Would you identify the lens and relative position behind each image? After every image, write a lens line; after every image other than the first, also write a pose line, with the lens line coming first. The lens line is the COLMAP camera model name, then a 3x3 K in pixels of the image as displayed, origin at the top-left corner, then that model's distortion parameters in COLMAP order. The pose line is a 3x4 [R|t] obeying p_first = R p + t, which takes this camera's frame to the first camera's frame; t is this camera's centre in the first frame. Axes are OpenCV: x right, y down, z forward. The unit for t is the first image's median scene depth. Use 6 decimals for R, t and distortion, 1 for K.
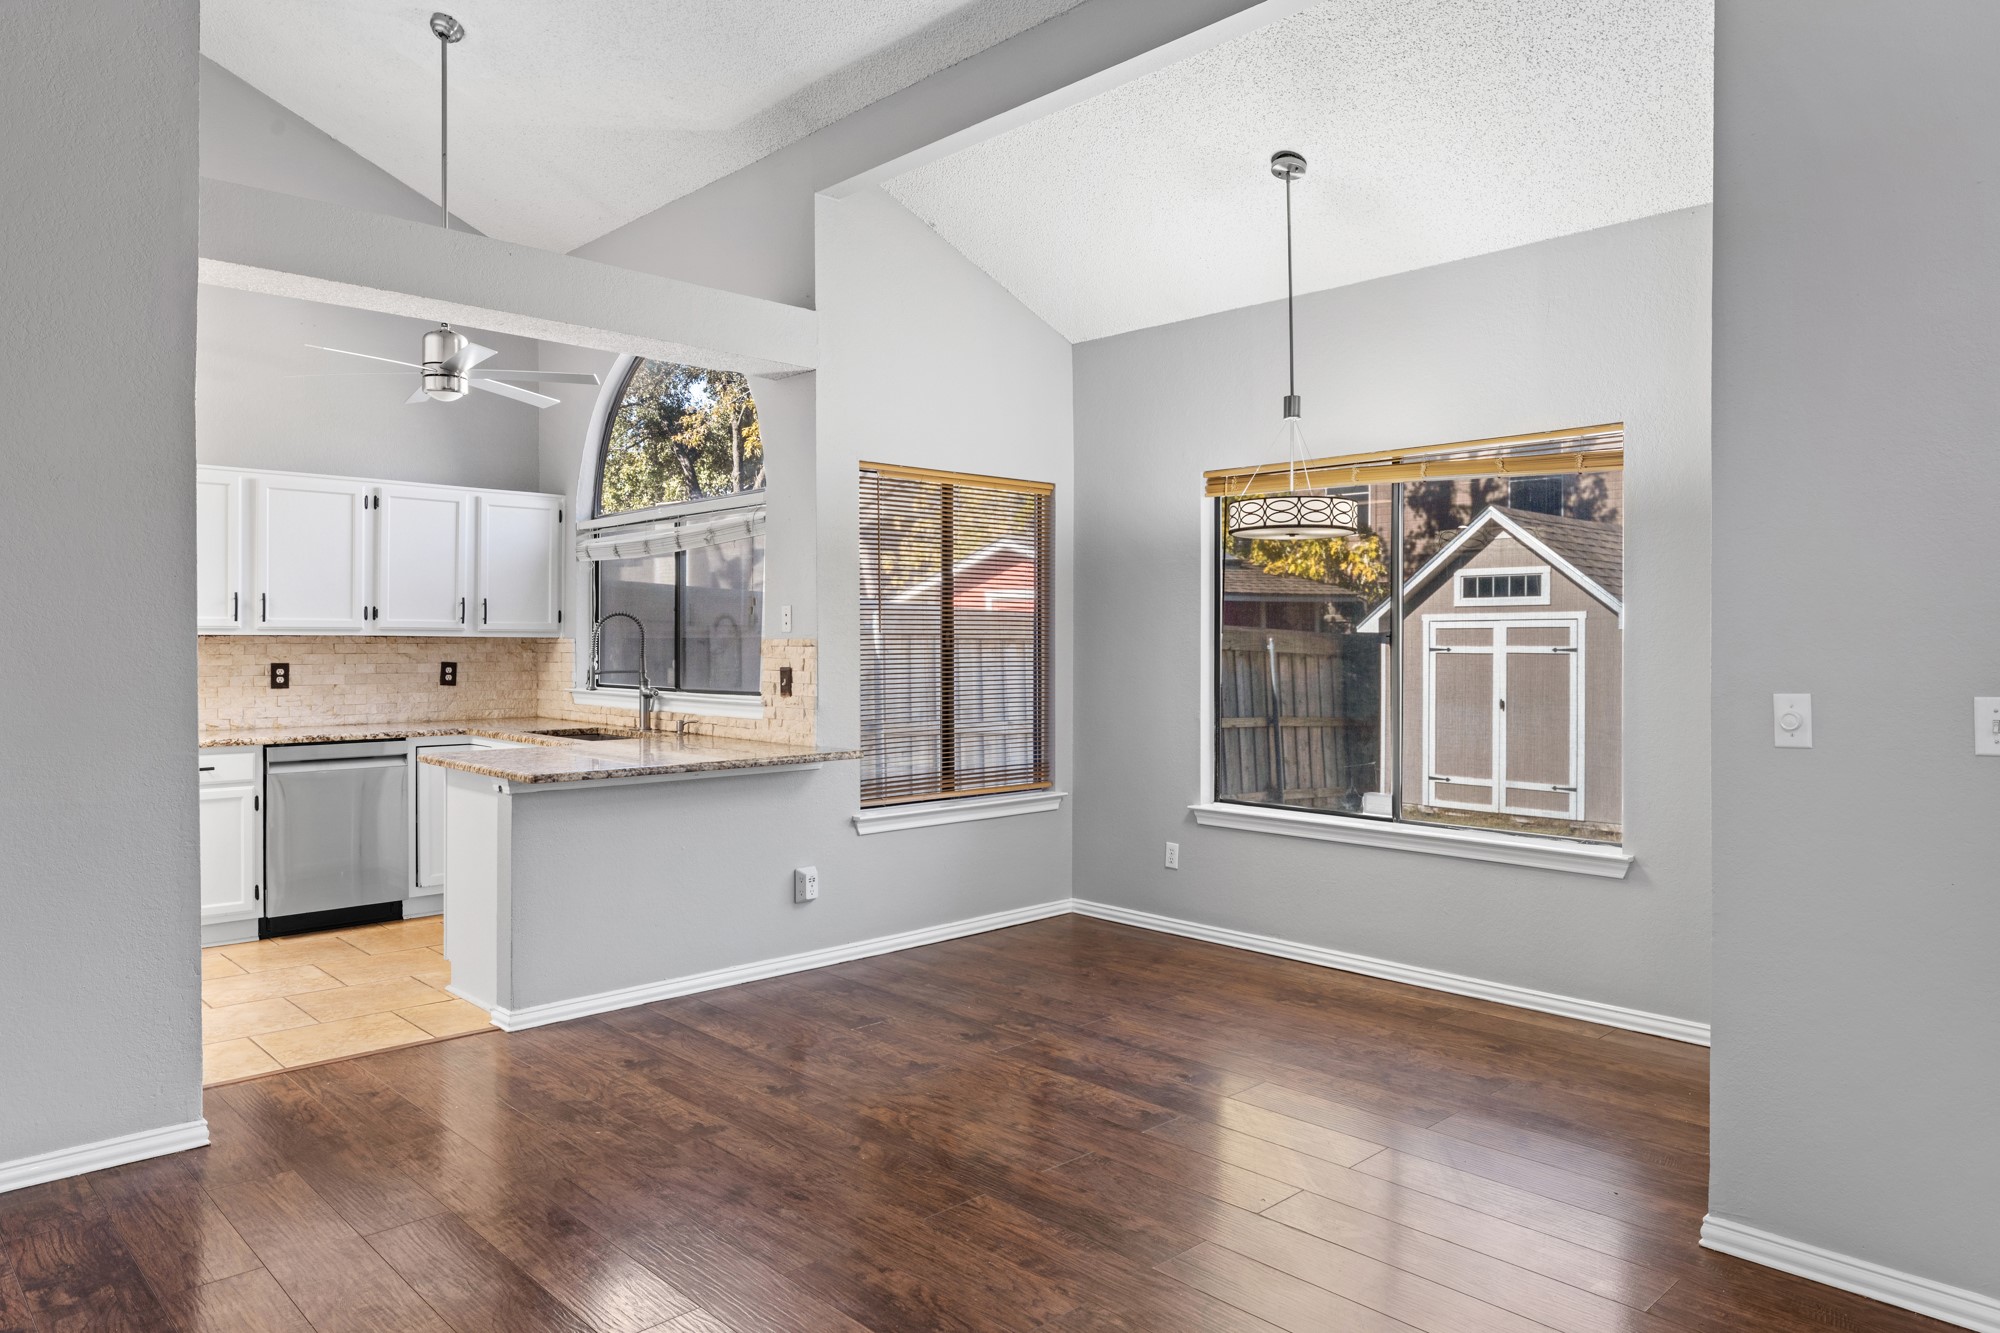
lens RADIAL K [[1294.9, 0, 994.1], [0, 1294.9, 649.3], [0, 0, 1]] dist [-0.005852, 0.004948]
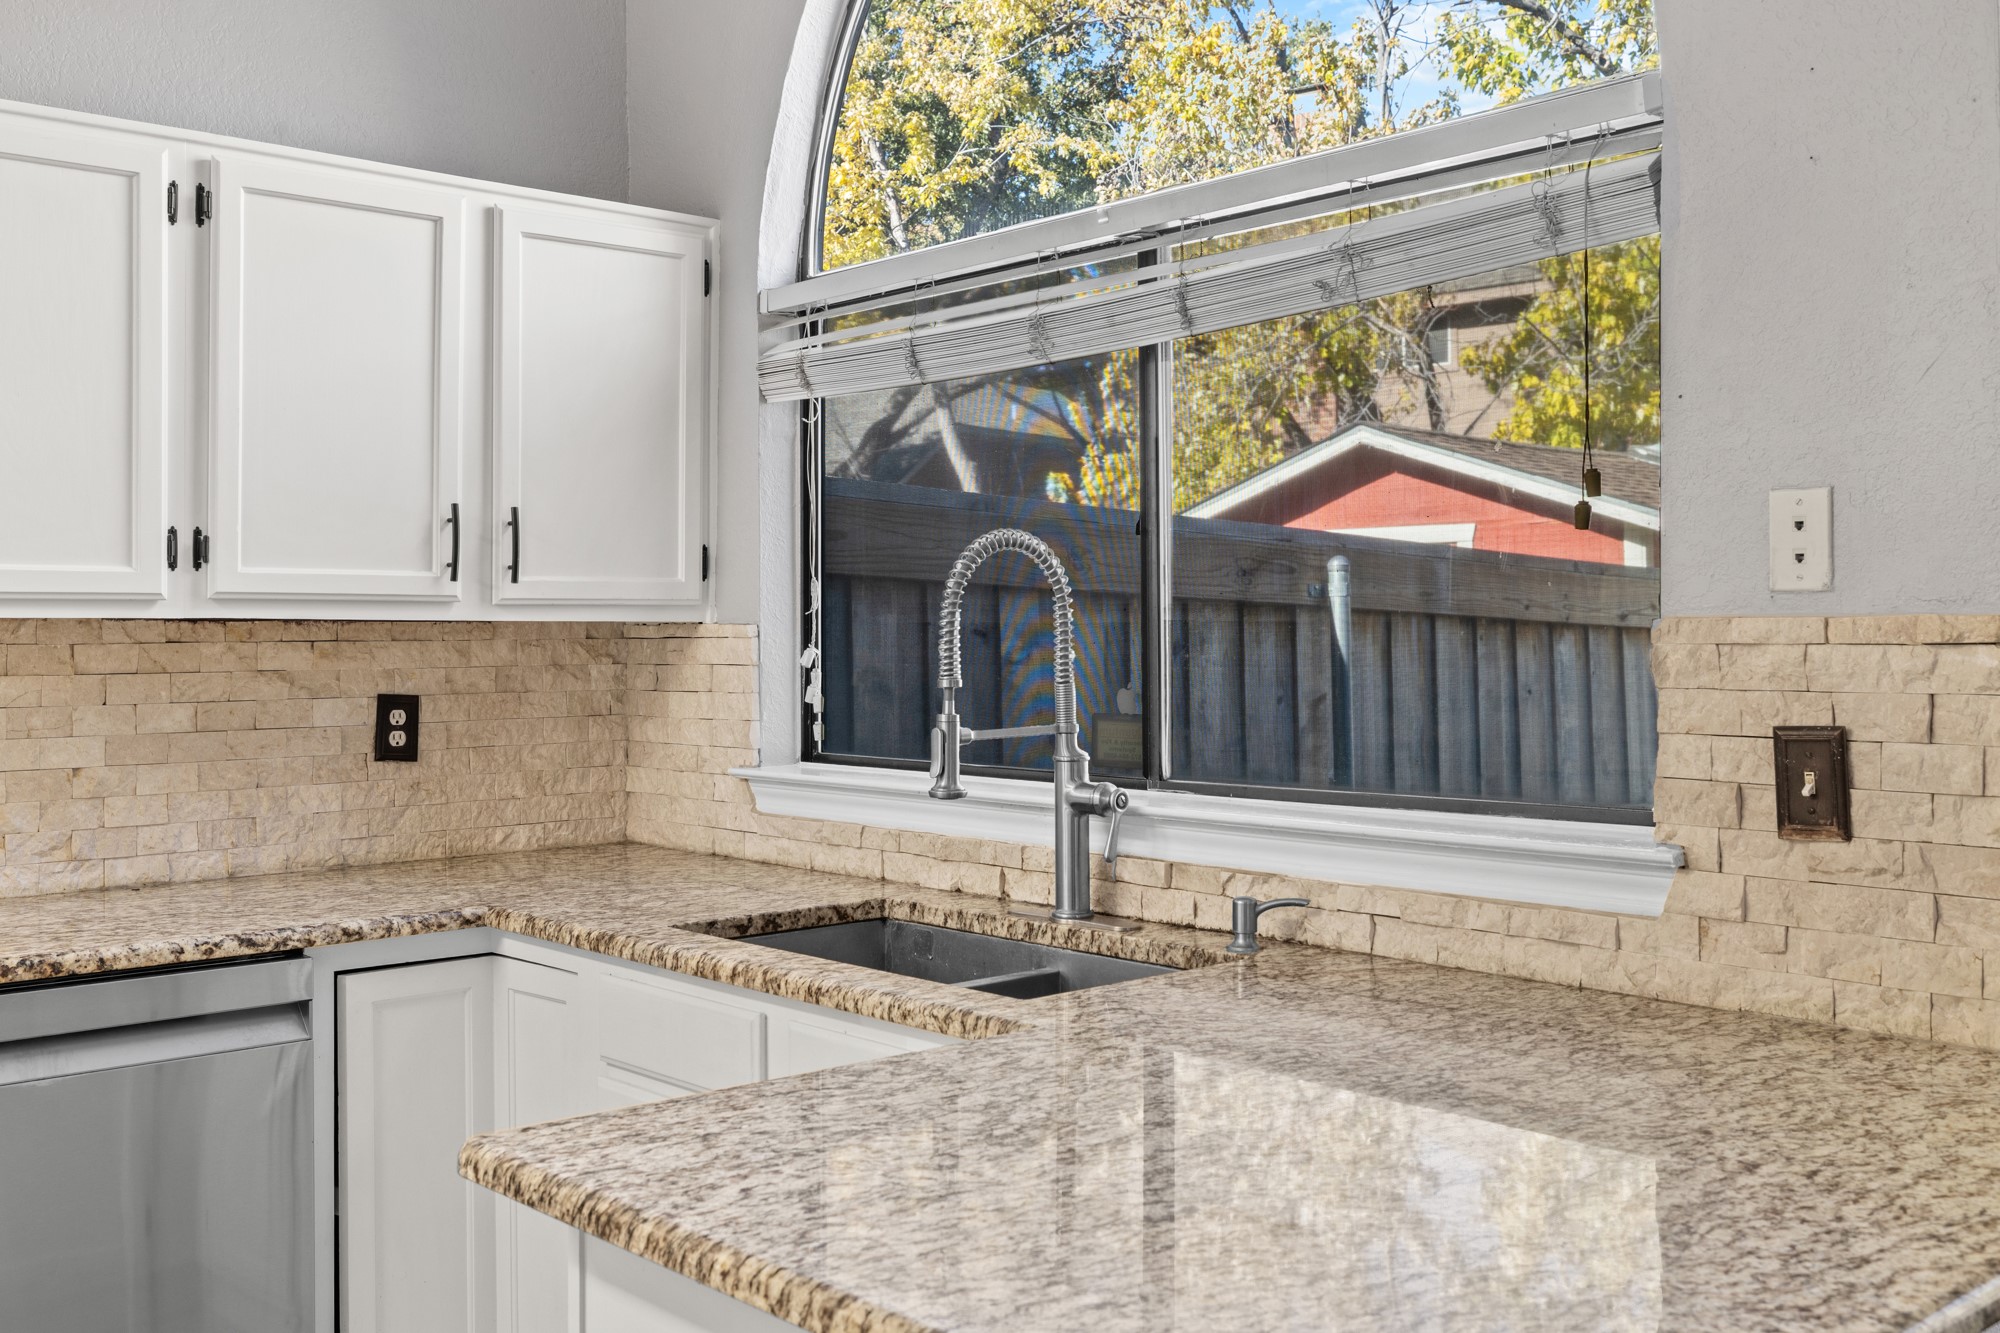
lens RADIAL K [[1937.9, 0, 988.9], [0, 1937.9, 618.5], [0, 0, 1]] dist [0.006566, 0.000000]
pose [[0.999686, -0.006588, -0.024183, -0.274774], [0.006281, 0.999899, -0.012737, -0.003259], [0.024264, 0.012581, 0.999626, 0.530122]]
